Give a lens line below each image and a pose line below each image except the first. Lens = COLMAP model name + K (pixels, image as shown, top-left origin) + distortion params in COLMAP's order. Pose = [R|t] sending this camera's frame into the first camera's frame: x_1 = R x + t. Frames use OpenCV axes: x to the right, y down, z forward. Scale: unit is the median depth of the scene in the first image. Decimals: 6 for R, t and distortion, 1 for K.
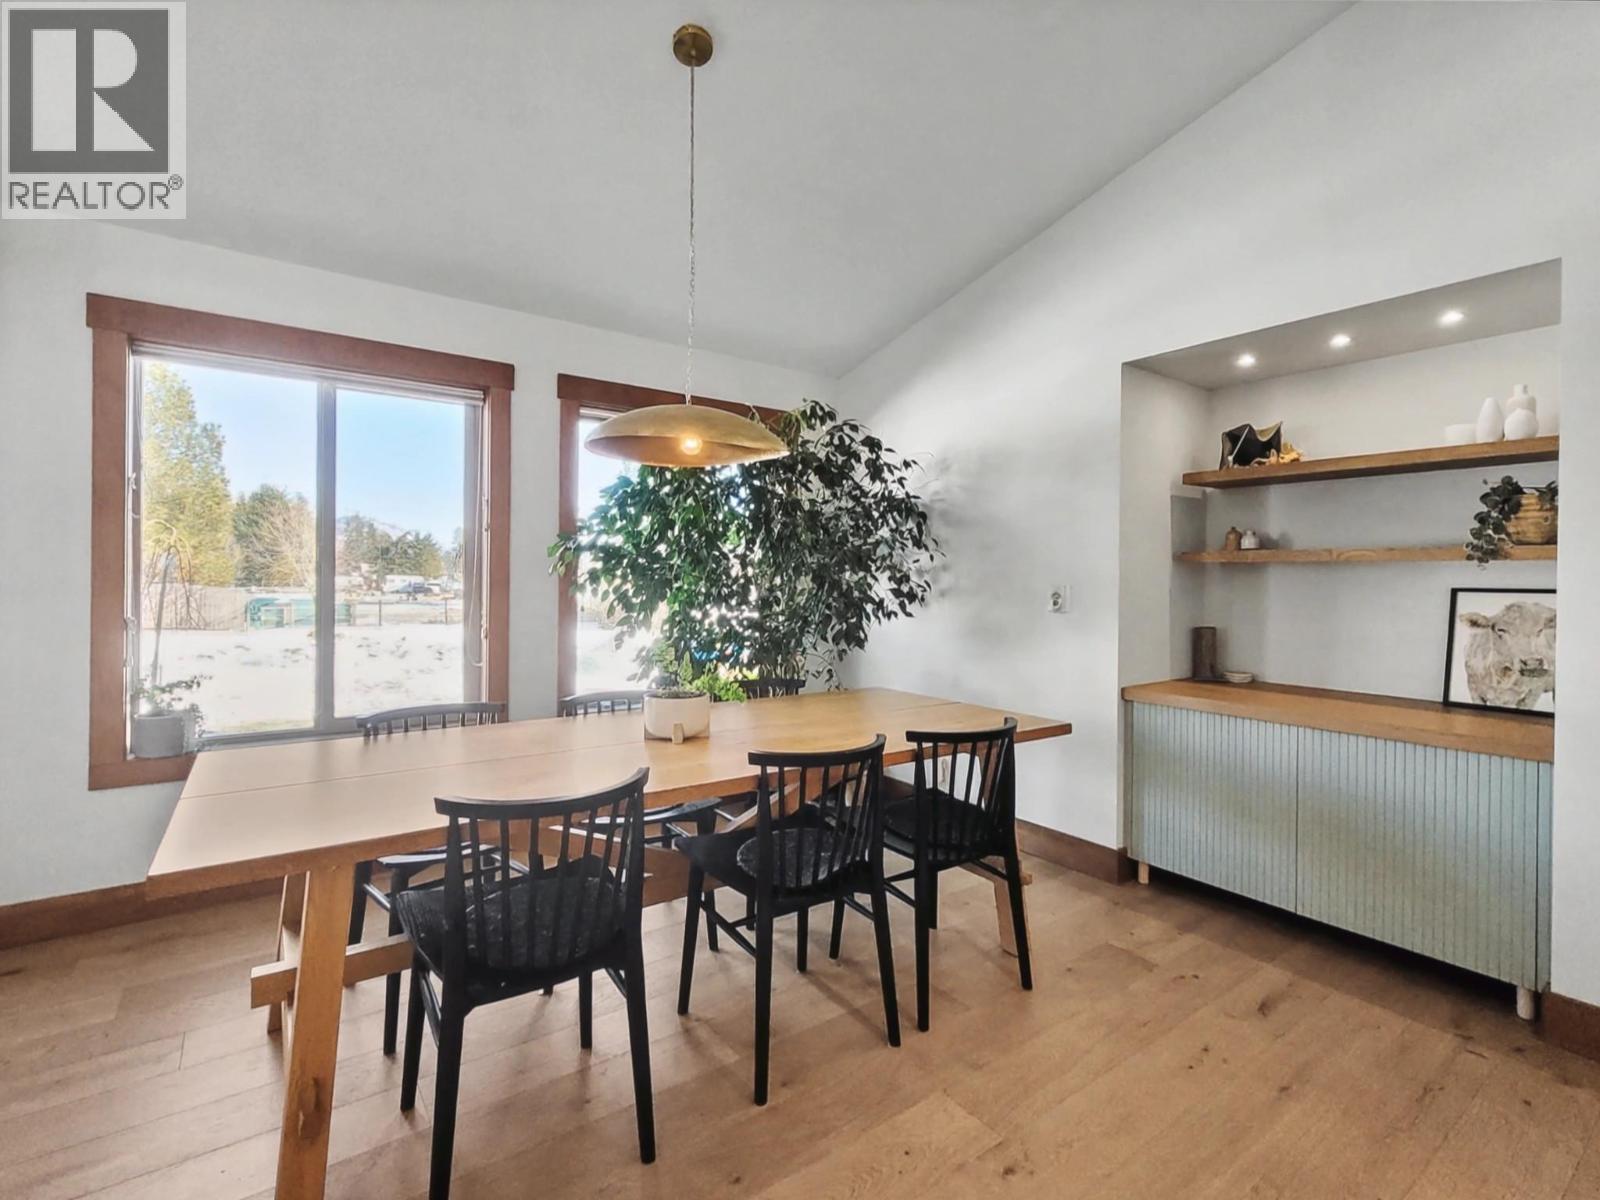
lens RADIAL K [[755.4, 0, 799.1], [0, 755.4, 594.8], [0, 0, 1]] dist [0.000365, -0.000319]
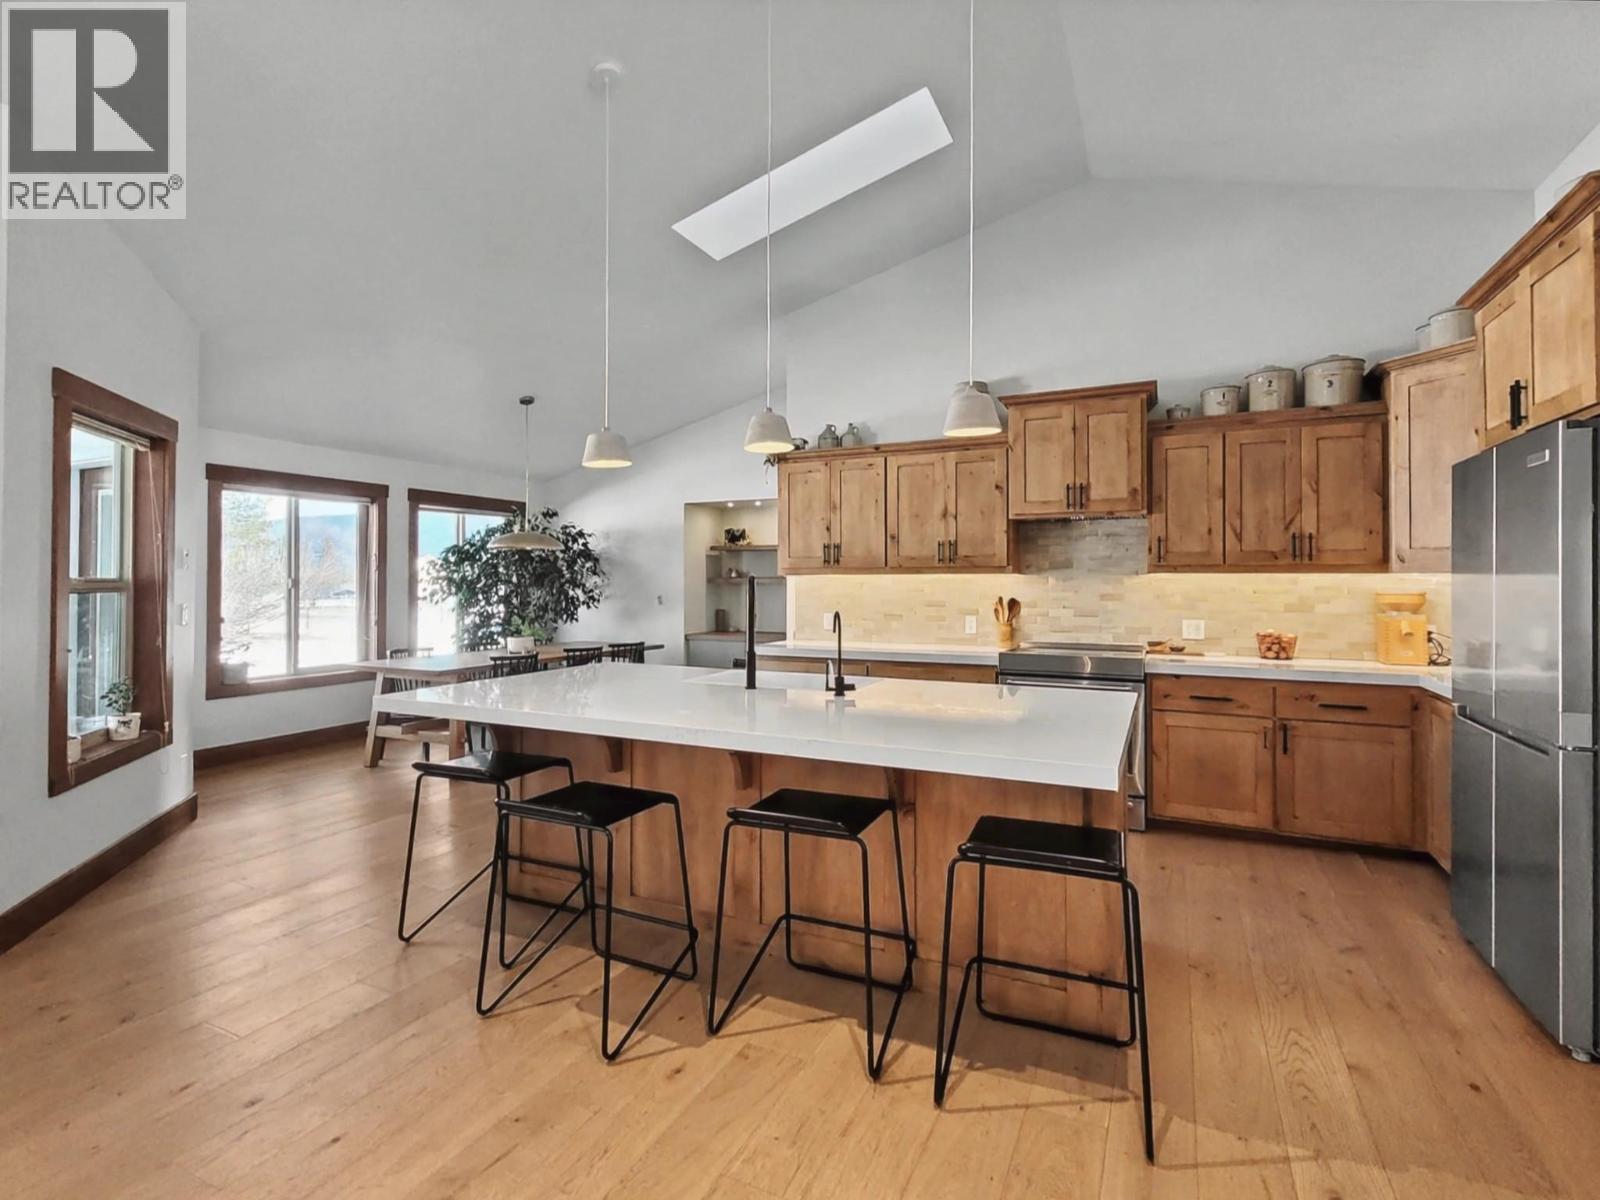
lens RADIAL K [[768.2, 0, 805.4], [0, 768.2, 582.0], [0, 0, 1]] dist [0.001014, -0.000113]
pose [[0.877105, -0.010294, 0.480188, -0.421493], [0.018551, 0.999750, -0.012452, -0.009870], [-0.479940, 0.019830, 0.877077, -1.354409]]
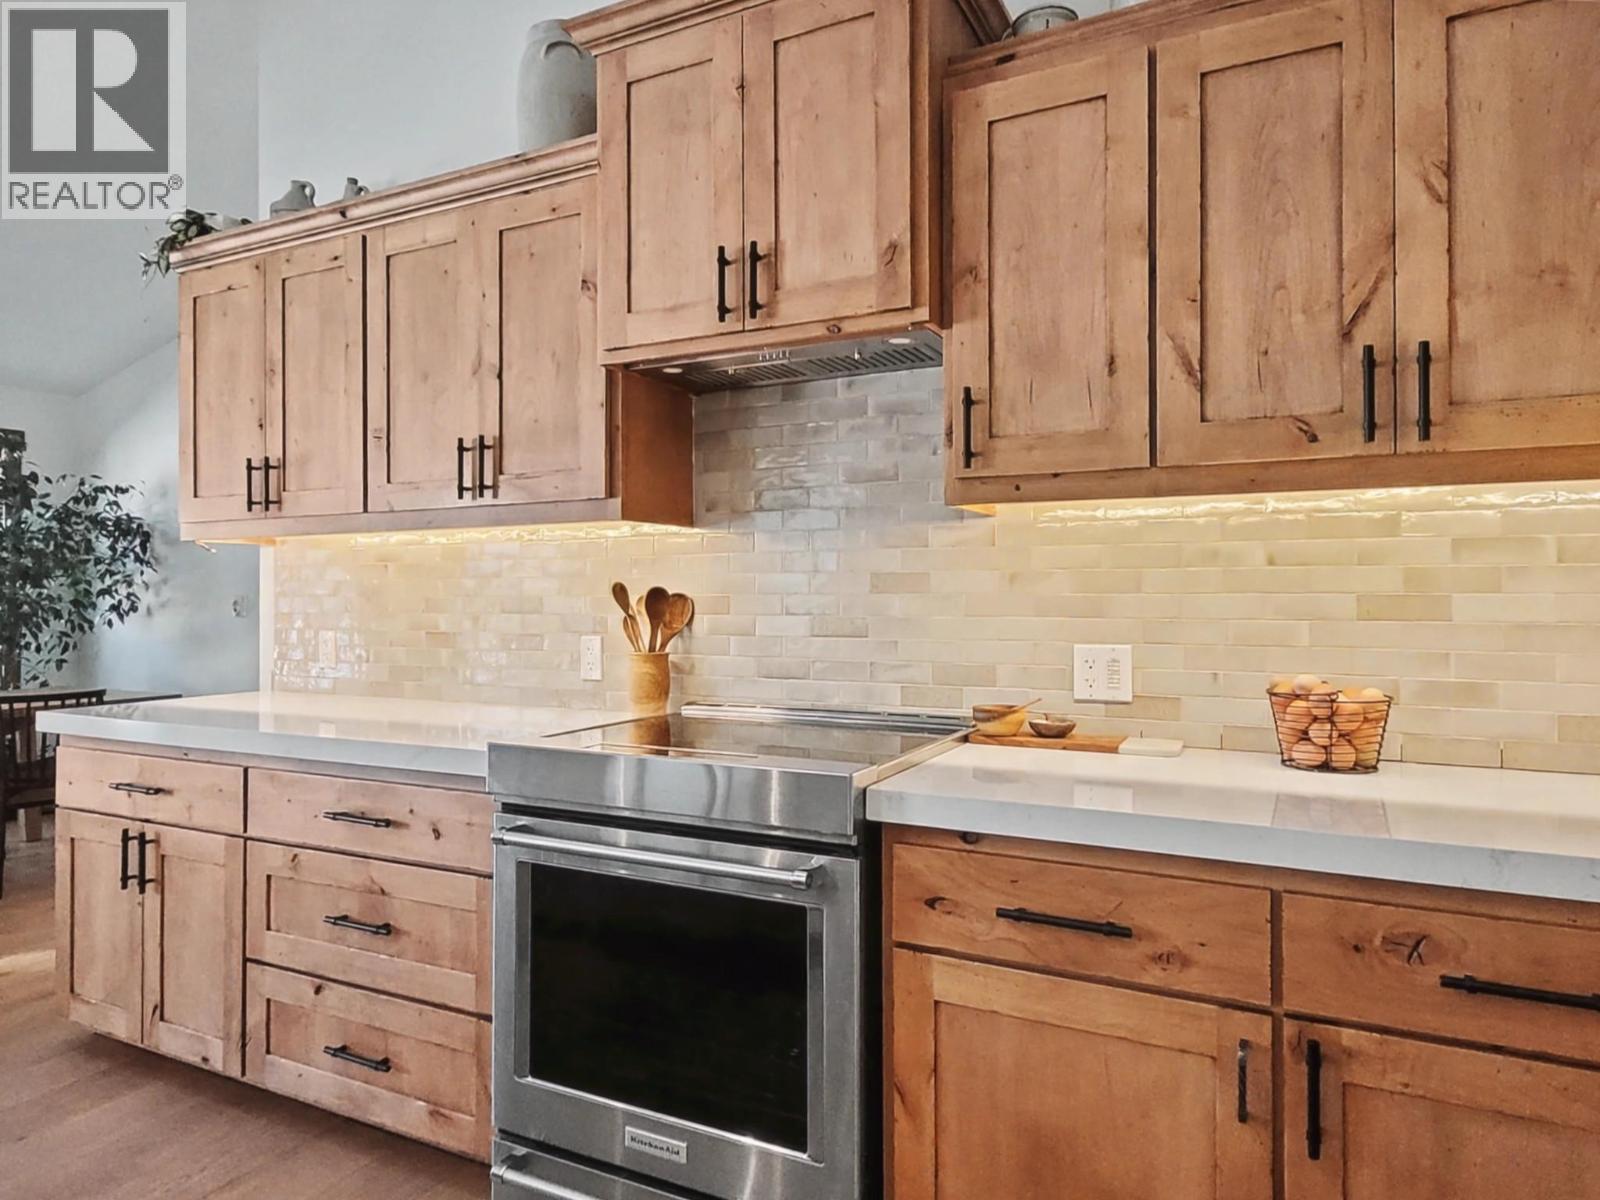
lens RADIAL K [[1010.5, 0, 800.0], [0, 1010.5, 600.0], [0, 0, 1]] dist [-0.004712, -0.000677]
pose [[0.890303, -0.015700, 0.455097, 0.427577], [0.021537, 0.999739, -0.007644, 0.028339], [-0.454859, 0.016607, 0.890409, -0.936986]]
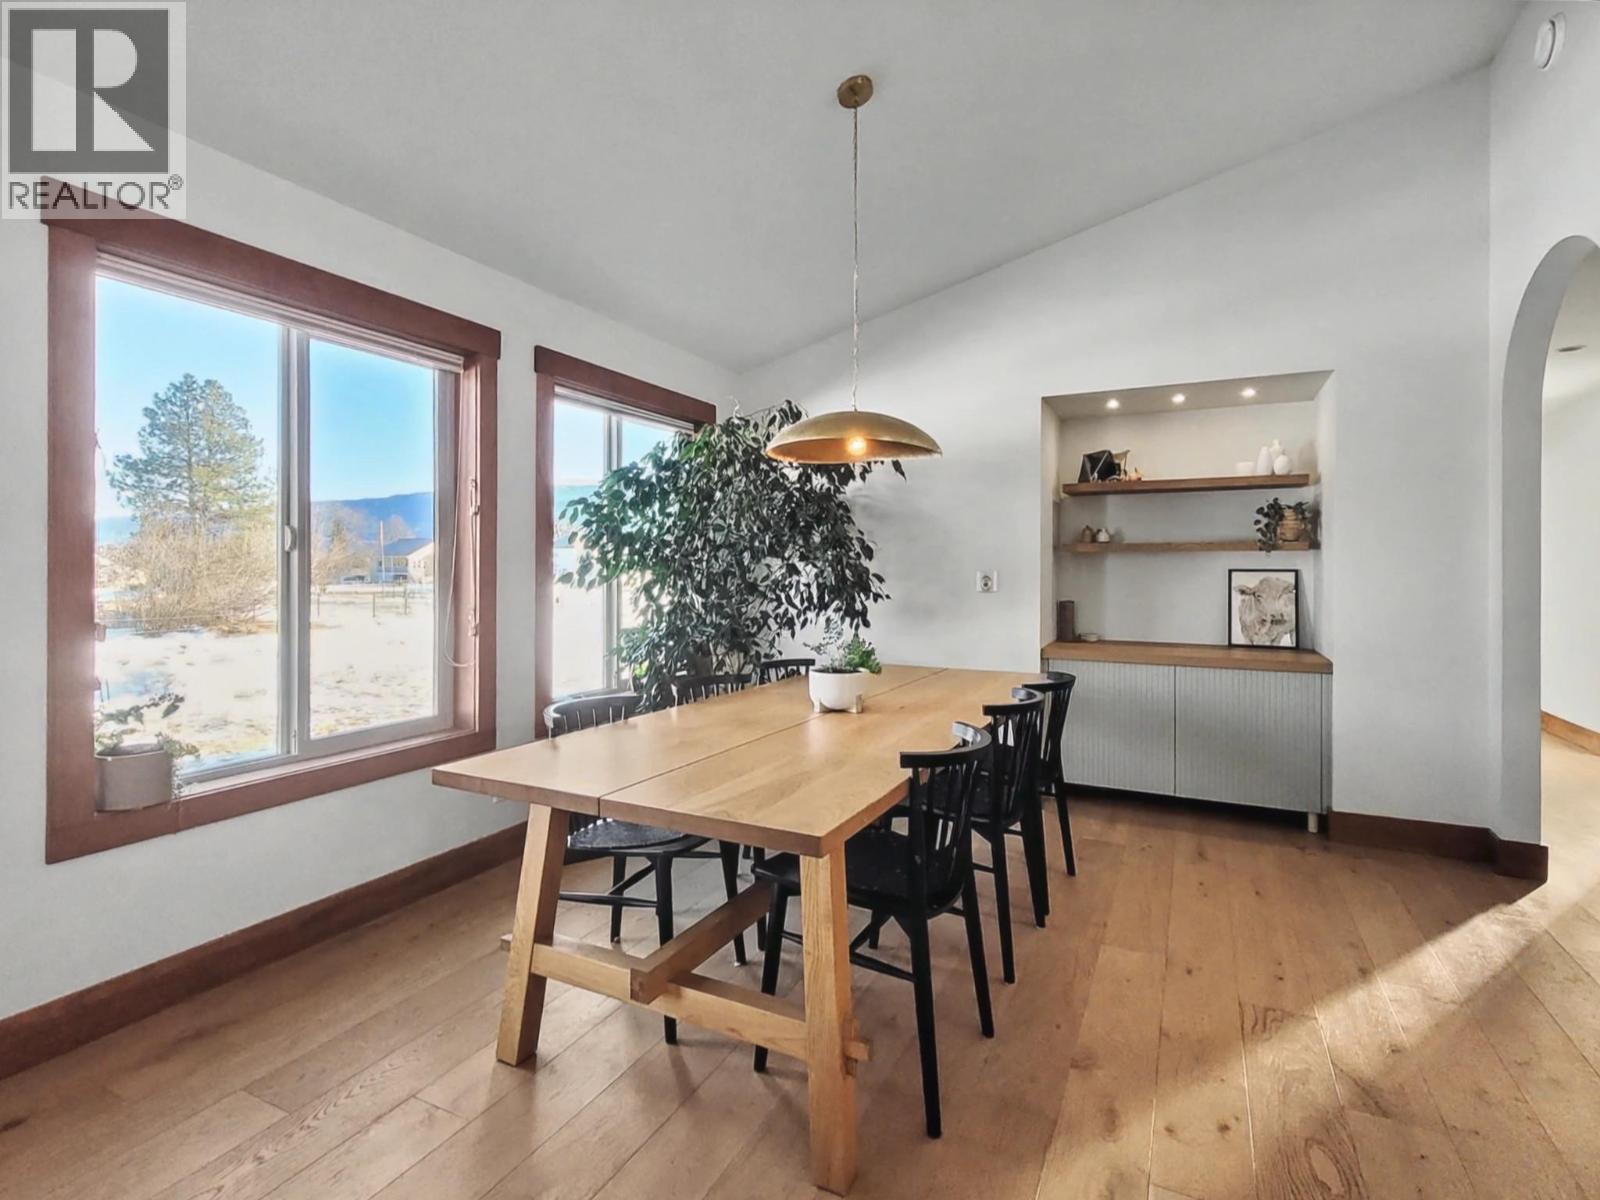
lens RADIAL K [[782.9, 0, 806.8], [0, 782.9, 585.7], [0, 0, 1]] dist [0.019243, -0.010505]
pose [[0.886336, -0.018358, 0.462679, -0.533035], [0.015840, 0.999831, 0.009329, -0.003362], [-0.462772, -0.000940, 0.886477, -0.003221]]
